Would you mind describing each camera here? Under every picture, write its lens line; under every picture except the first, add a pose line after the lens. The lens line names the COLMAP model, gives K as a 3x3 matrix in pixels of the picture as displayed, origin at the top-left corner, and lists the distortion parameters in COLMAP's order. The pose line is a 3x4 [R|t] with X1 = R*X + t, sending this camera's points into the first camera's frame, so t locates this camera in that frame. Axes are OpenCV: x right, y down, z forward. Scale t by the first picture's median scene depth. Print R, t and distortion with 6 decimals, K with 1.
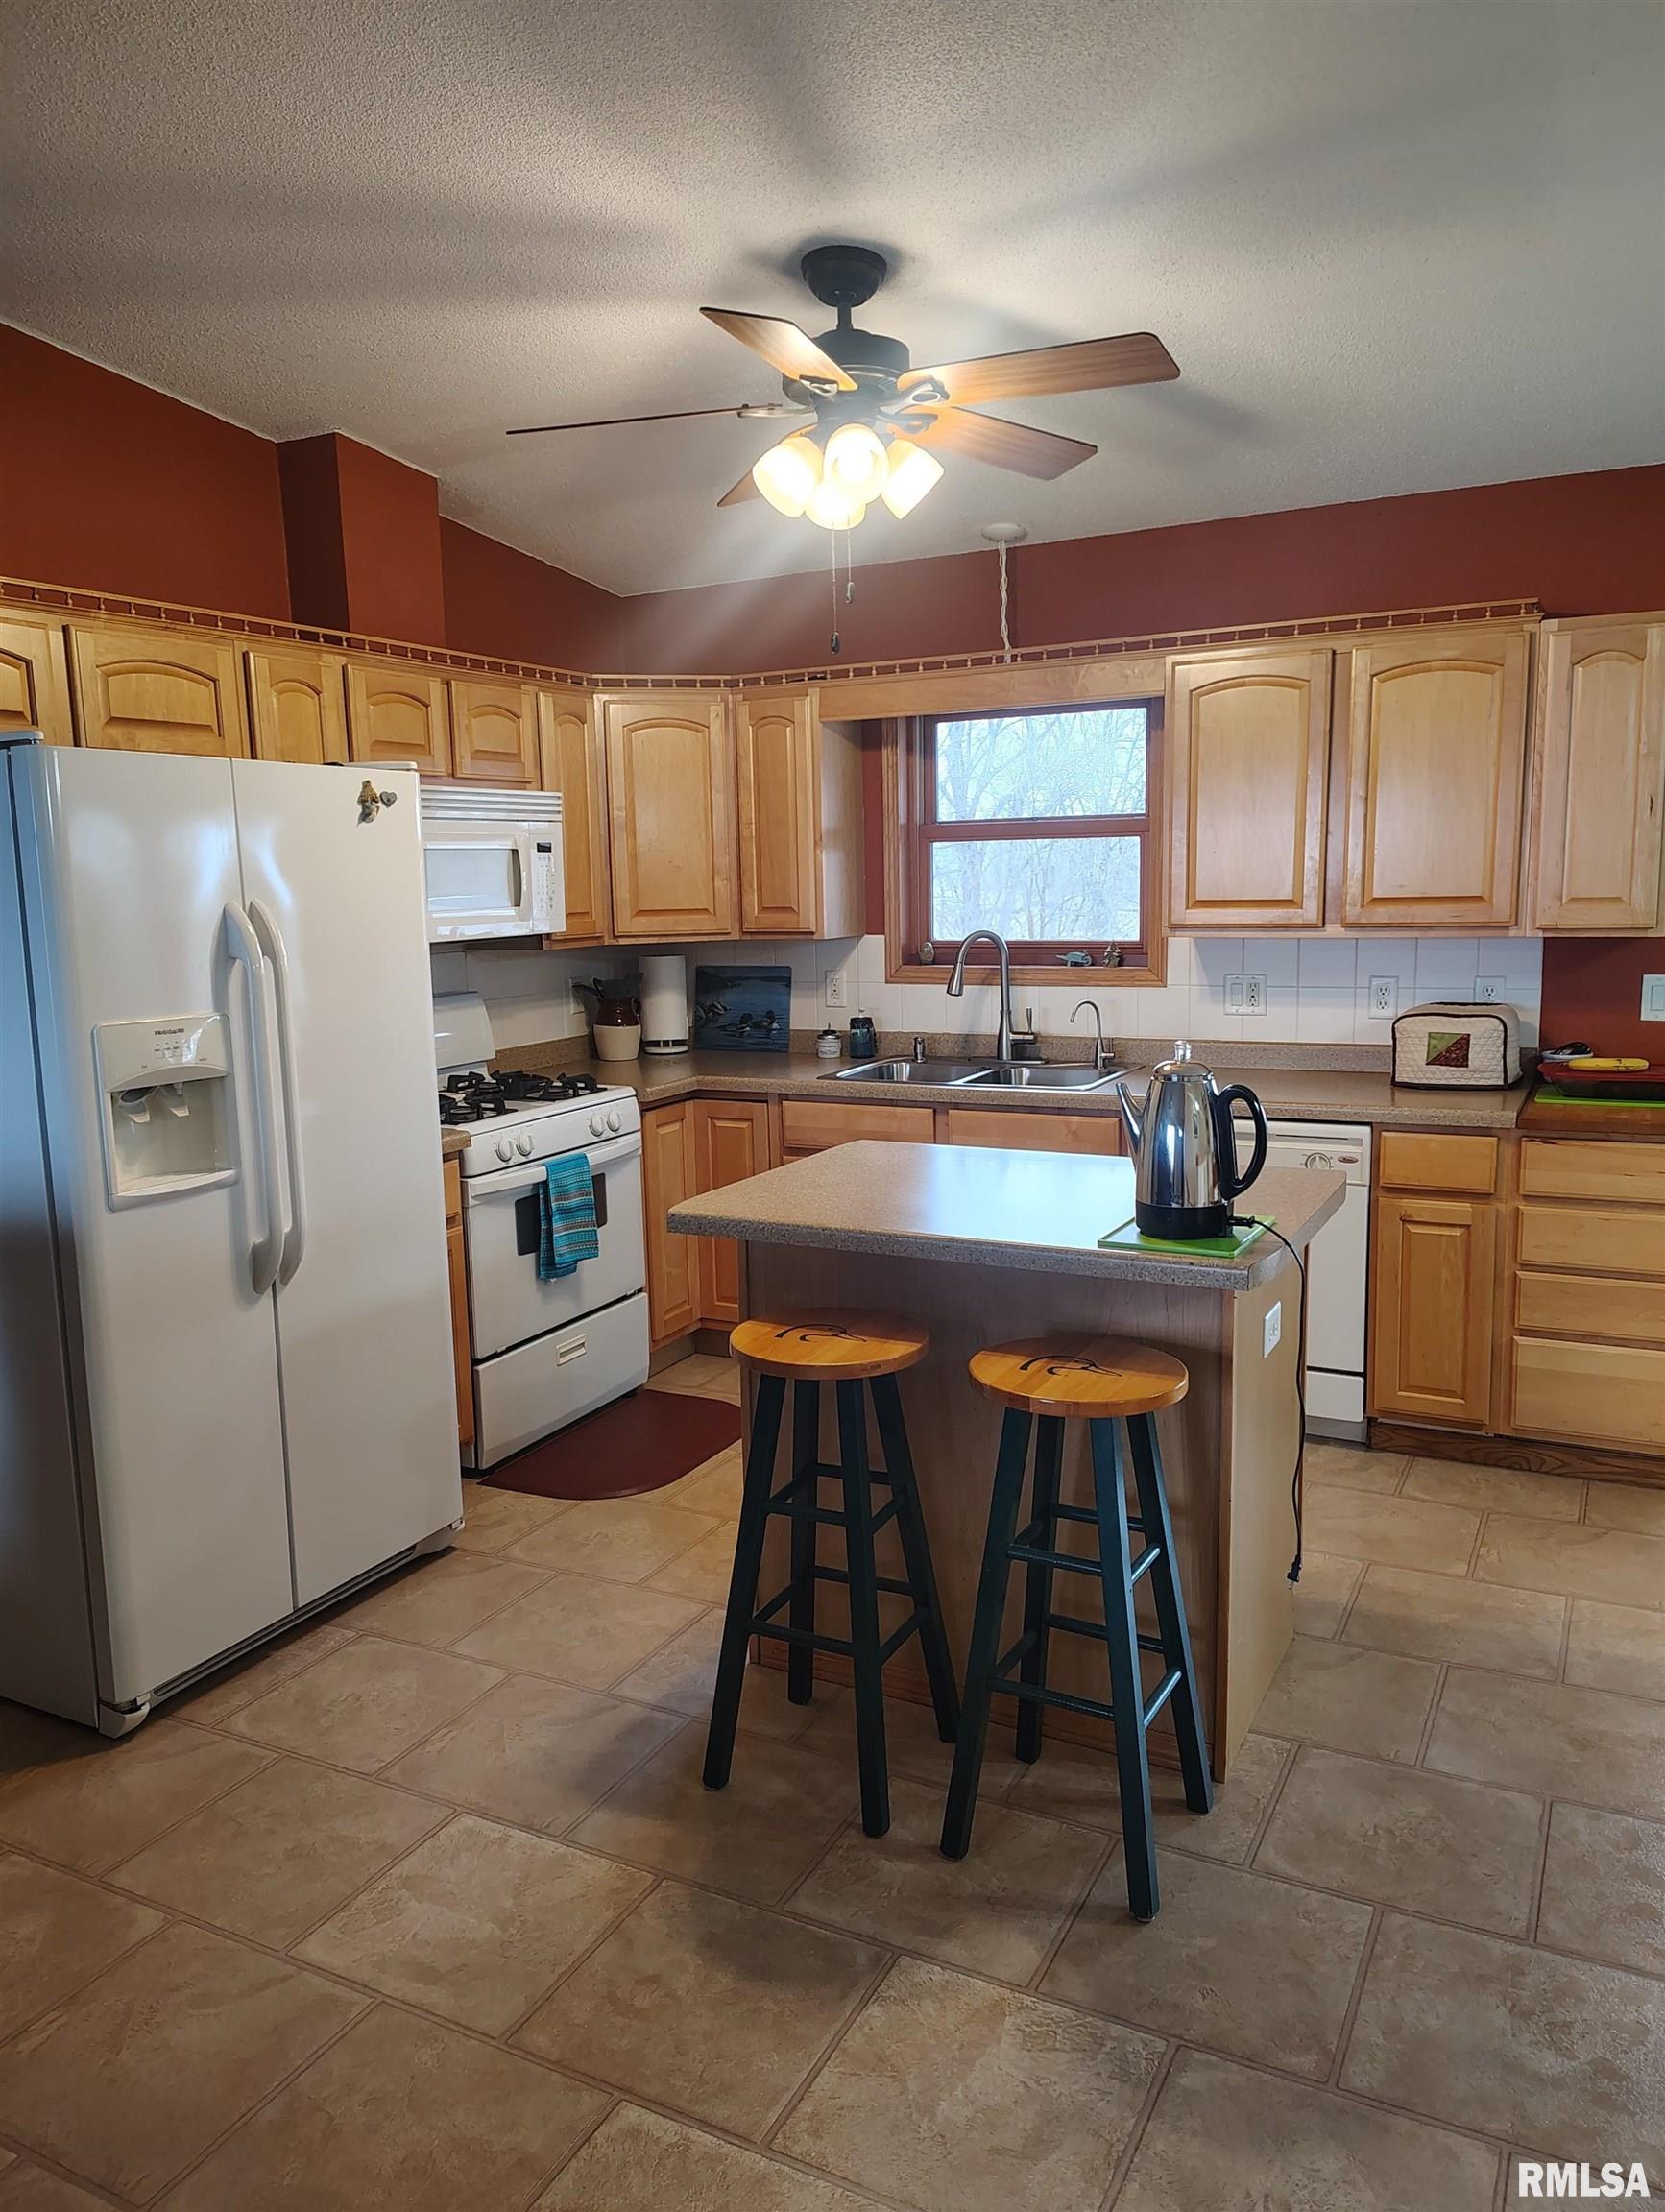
lens RADIAL K [[1580.6, 0, 811.3], [0, 1580.6, 1121.6], [0, 0, 1]] dist [0.044589, -0.002442]
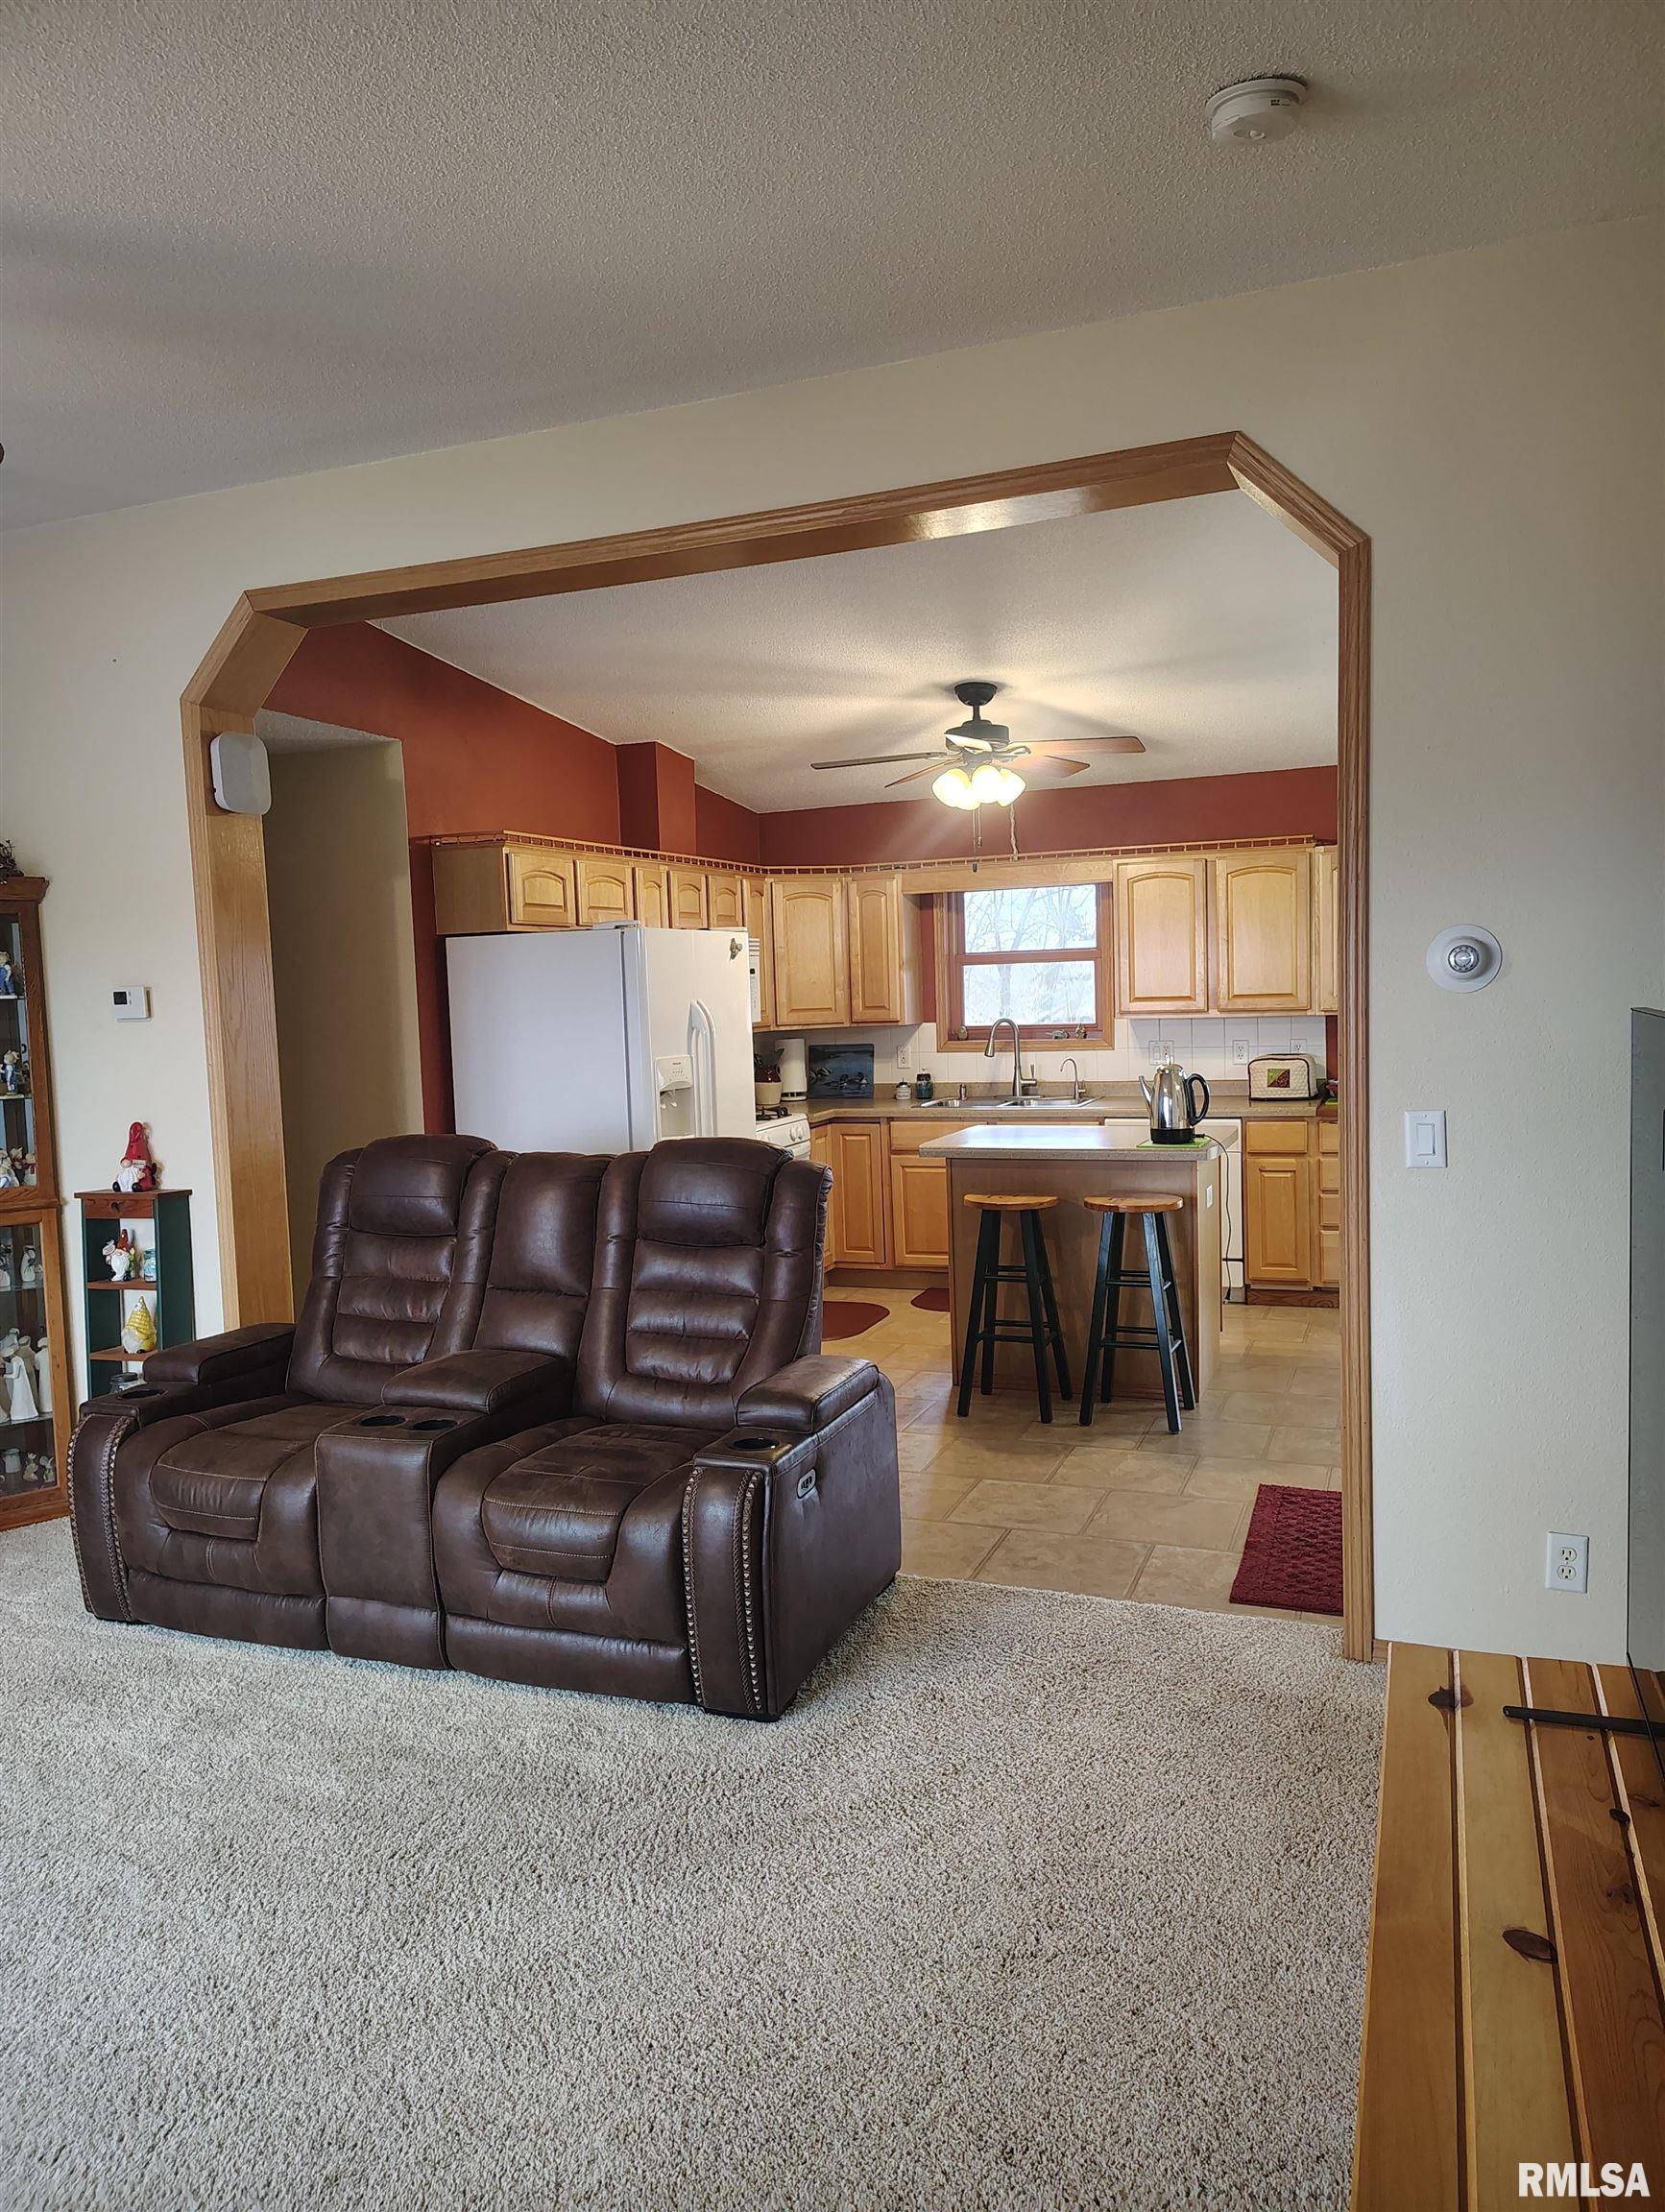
lens RADIAL K [[1511.1, 0, 841.7], [0, 1511.1, 1112.8], [0, 0, 1]] dist [0.052228, -0.058283]
pose [[0.993541, -0.019608, 0.111763, -0.256041], [0.027907, 0.996928, -0.073178, 0.095640], [-0.109985, 0.075825, 0.991037, -0.581290]]
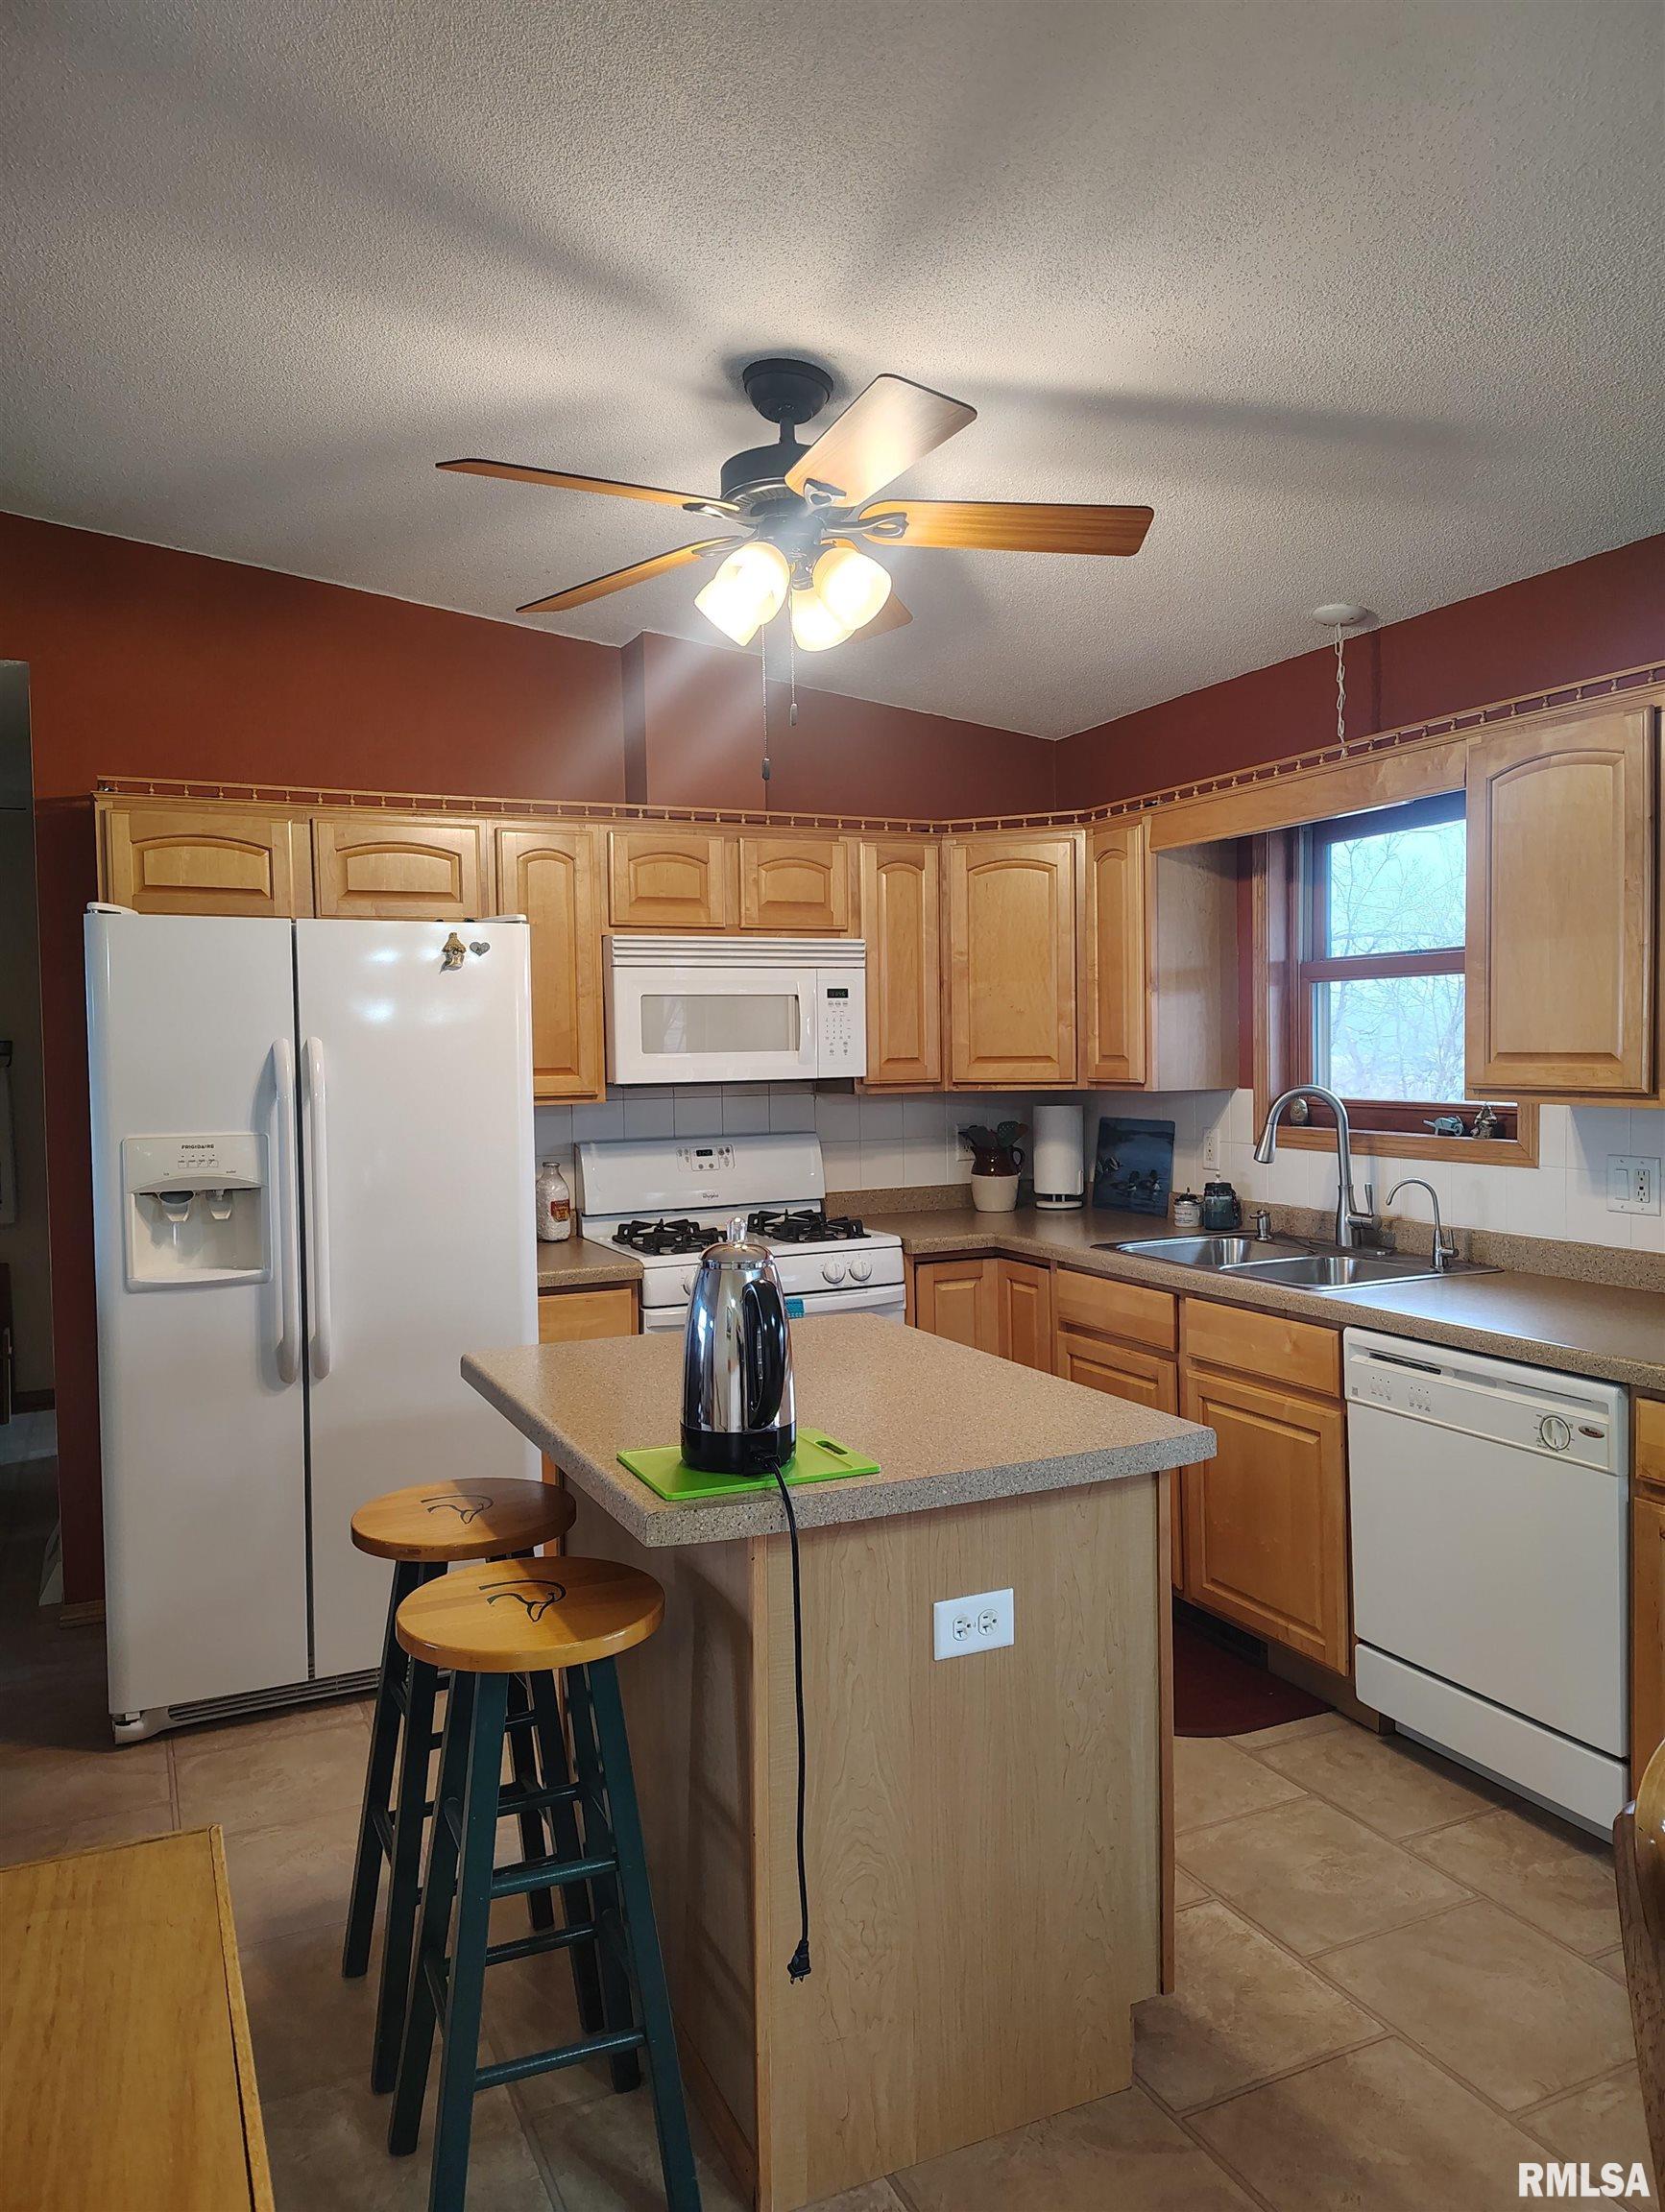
lens RADIAL K [[1511.1, 0, 813.0], [0, 1511.1, 1114.5], [0, 0, 1]] dist [0.052228, -0.058283]
pose [[0.798215, 0.038579, -0.601137, 0.404420], [-0.096545, 0.993240, -0.064454, -0.032300], [0.594586, 0.109484, 0.796543, 0.231936]]
